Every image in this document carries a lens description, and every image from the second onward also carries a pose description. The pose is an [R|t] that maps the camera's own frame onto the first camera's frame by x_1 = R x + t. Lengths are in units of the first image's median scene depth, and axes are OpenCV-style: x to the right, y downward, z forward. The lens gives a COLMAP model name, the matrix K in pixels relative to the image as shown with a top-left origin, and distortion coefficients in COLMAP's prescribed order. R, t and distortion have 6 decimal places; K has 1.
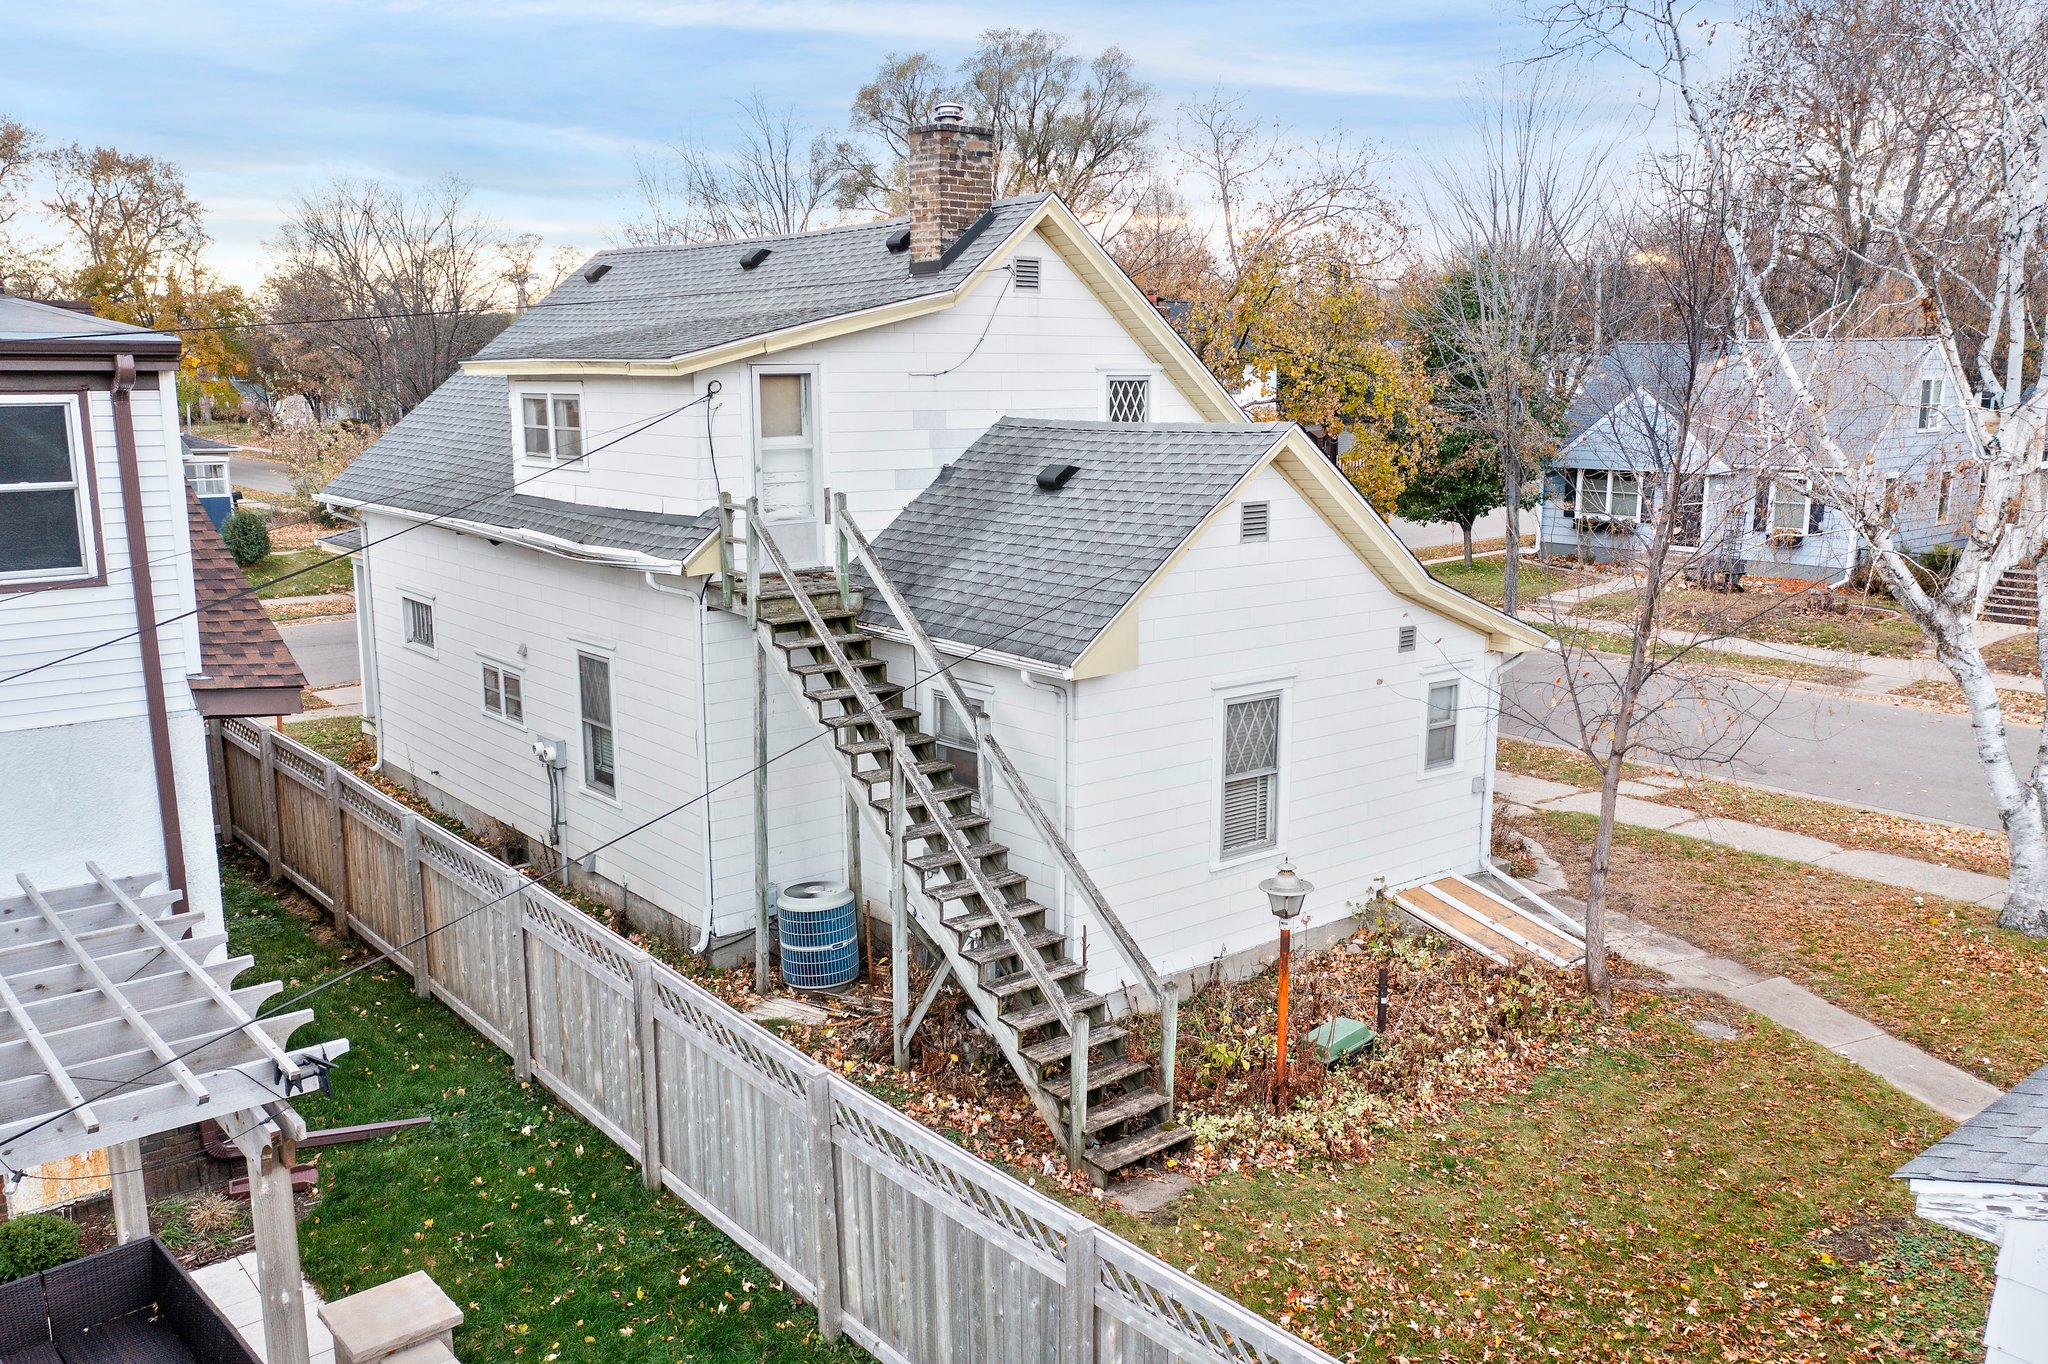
lens RADIAL K [[1651.4, 0, 1024.0], [0, 1651.4, 682.0], [0, 0, 1]] dist [-0.009039, -0.001155]
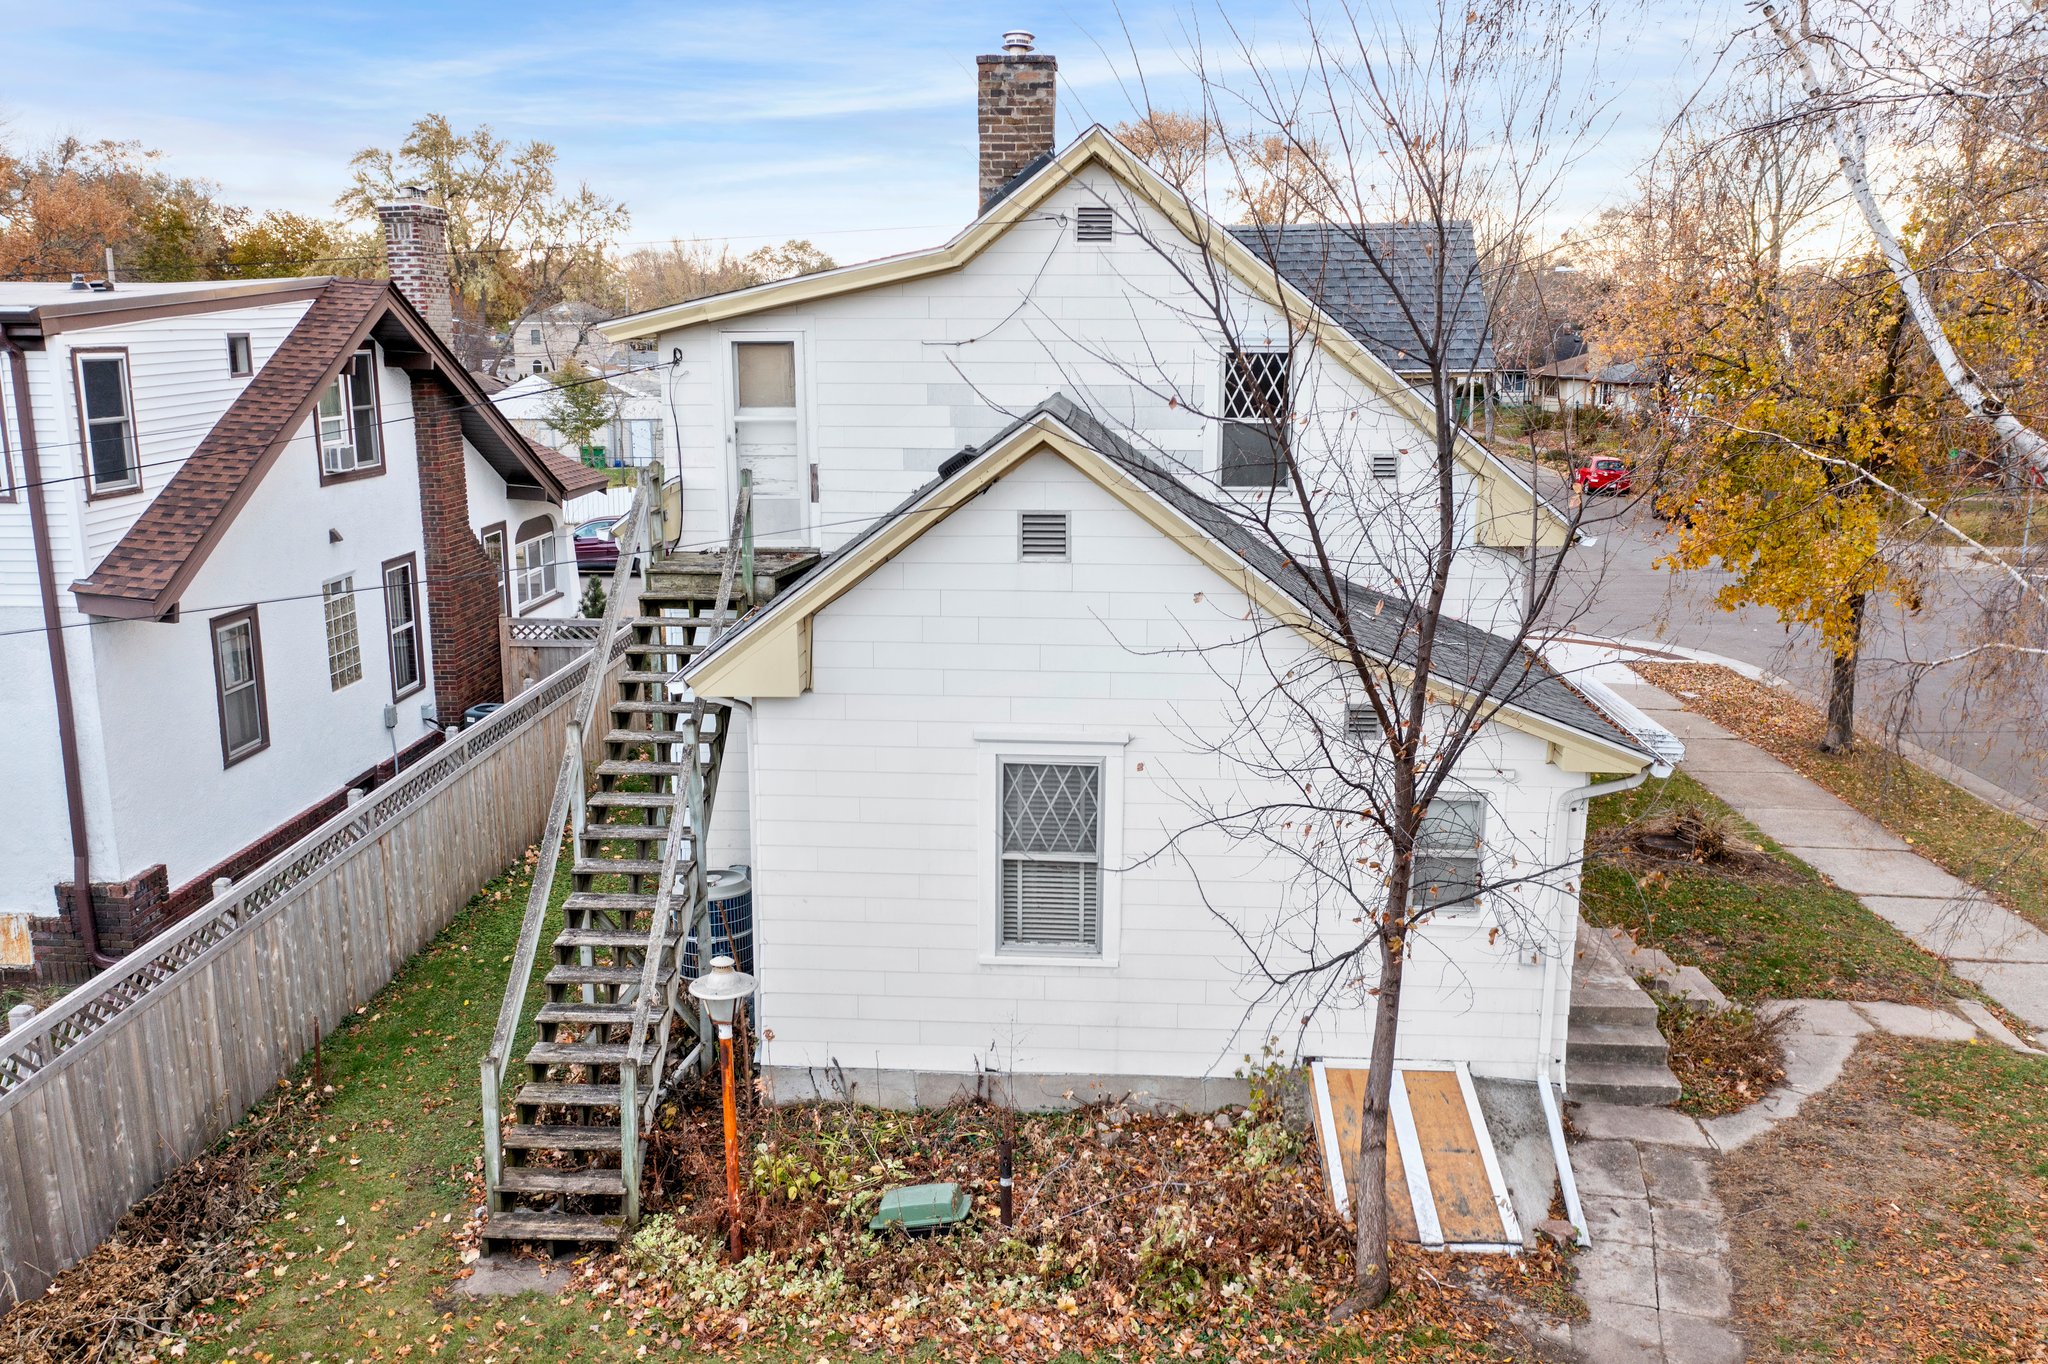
lens RADIAL K [[1651.4, 0, 1024.0], [0, 1651.4, 682.0], [0, 0, 1]] dist [-0.009039, -0.001155]
pose [[0.740822, 0.142168, -0.656483, 0.612813], [-0.129487, 0.989239, 0.068108, -0.075648], [0.659102, 0.034550, 0.751260, 0.385650]]
